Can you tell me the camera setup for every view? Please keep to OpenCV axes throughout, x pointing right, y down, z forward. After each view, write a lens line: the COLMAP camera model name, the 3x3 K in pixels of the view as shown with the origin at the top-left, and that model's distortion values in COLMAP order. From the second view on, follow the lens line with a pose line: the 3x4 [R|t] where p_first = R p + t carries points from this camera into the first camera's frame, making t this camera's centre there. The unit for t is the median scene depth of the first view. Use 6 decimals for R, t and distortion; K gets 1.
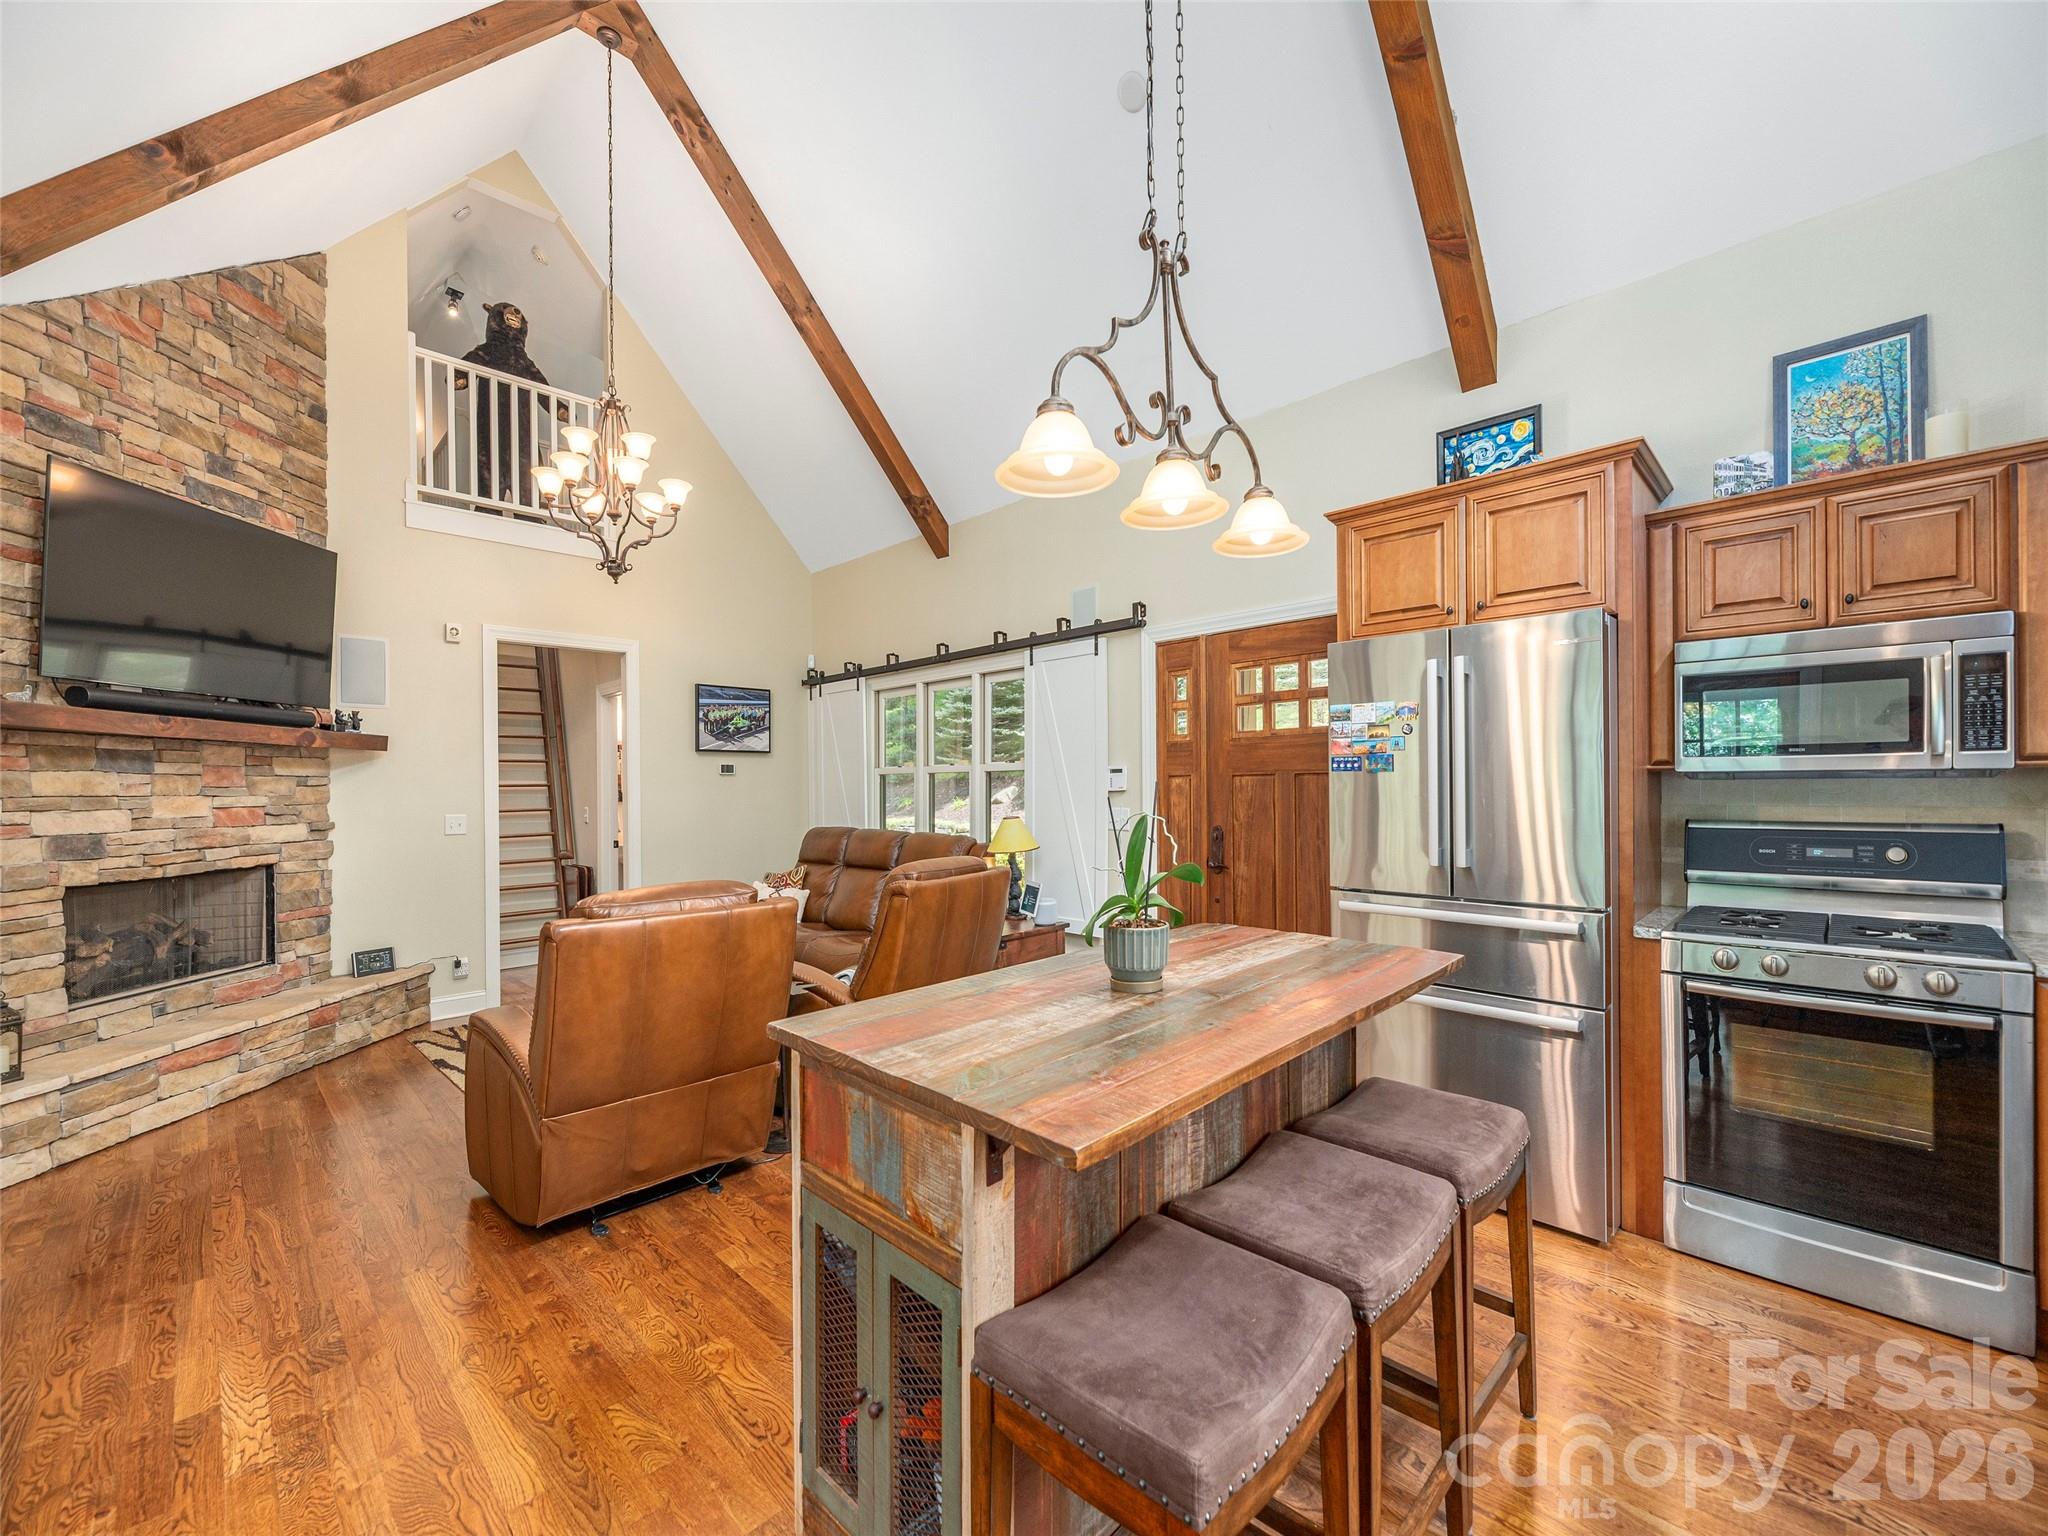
lens RADIAL K [[837.2, 0, 1016.5], [0, 837.2, 775.8], [0, 0, 1]] dist [-0.002793, 0.001343]
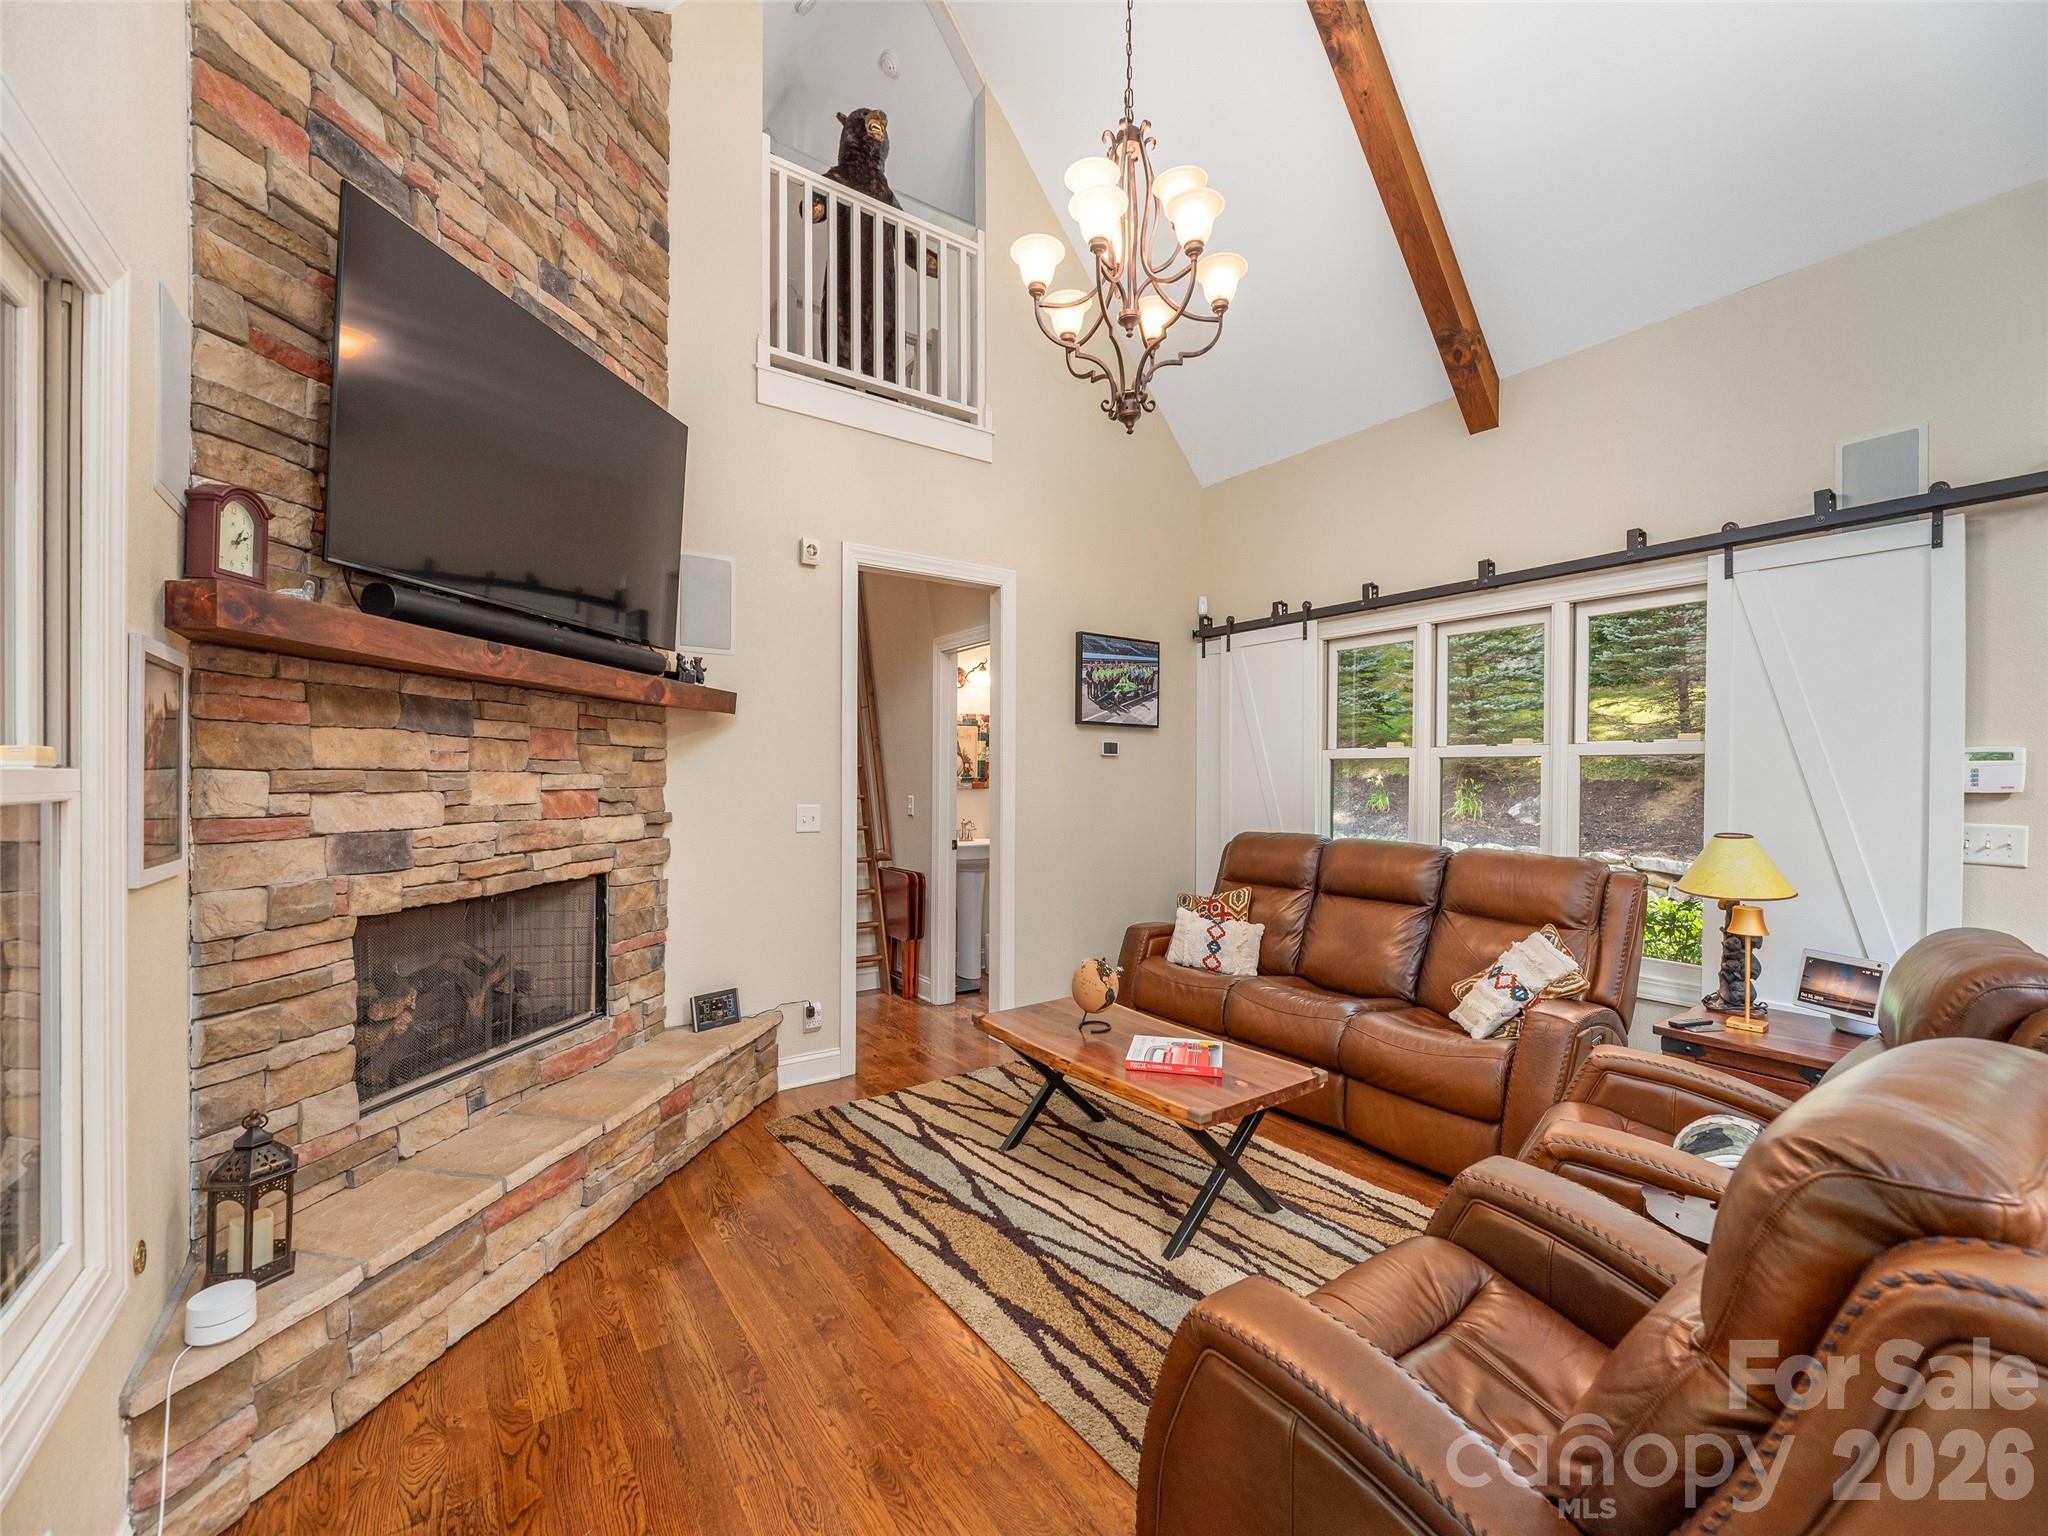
lens RADIAL K [[837.2, 0, 1011.8], [0, 837.2, 770.7], [0, 0, 1]] dist [-0.002793, 0.001343]
pose [[0.984185, 0.018673, -0.176157, -0.478841], [-0.017445, 0.999812, 0.008517, 0.010457], [0.176283, -0.005309, 0.984325, 0.412402]]
